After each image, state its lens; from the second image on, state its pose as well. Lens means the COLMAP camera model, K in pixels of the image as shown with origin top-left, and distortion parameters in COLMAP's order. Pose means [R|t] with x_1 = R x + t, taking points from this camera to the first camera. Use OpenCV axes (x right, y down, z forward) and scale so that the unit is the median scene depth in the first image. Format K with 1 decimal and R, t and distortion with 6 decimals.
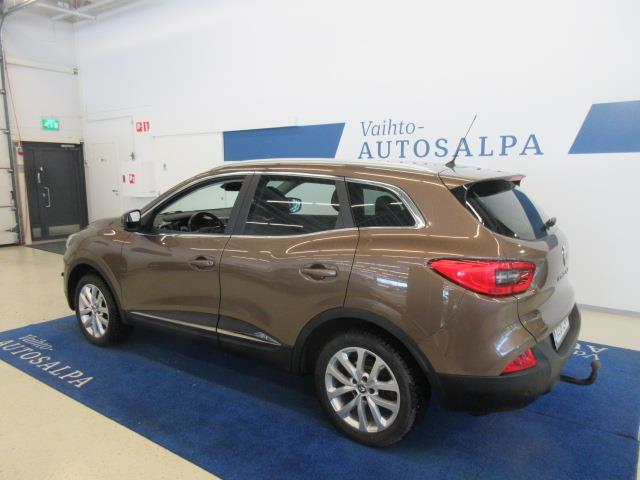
lens RADIAL K [[482.4, 0, 318.7], [0, 482.4, 241.7], [0, 0, 1]] dist [-0.002464, -0.006991]
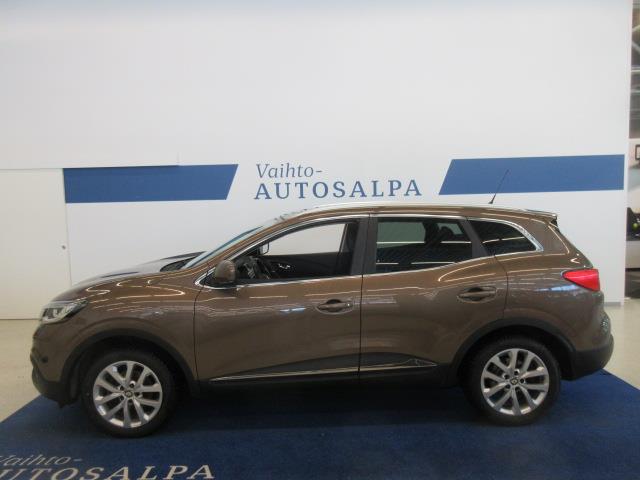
lens RADIAL K [[482.4, 0, 320.7], [0, 482.4, 239.6], [0, 0, 1]] dist [-0.002464, -0.006991]
pose [[0.806046, -0.058328, 0.588972, -0.505201], [0.104871, 0.993461, -0.045136, -0.030416], [-0.582488, 0.098148, 0.806892, 0.113755]]
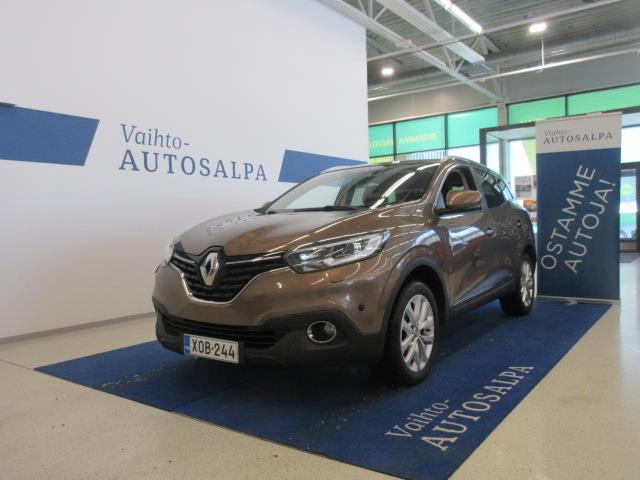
lens RADIAL K [[528.1, 0, 324.5], [0, 528.1, 243.3], [0, 0, 1]] dist [-0.033186, 0.033967]
pose [[-0.017015, -0.025059, 0.999541, -0.943152], [0.174077, 0.984344, 0.027641, -0.023936], [-0.984585, 0.174467, -0.012387, 0.854228]]
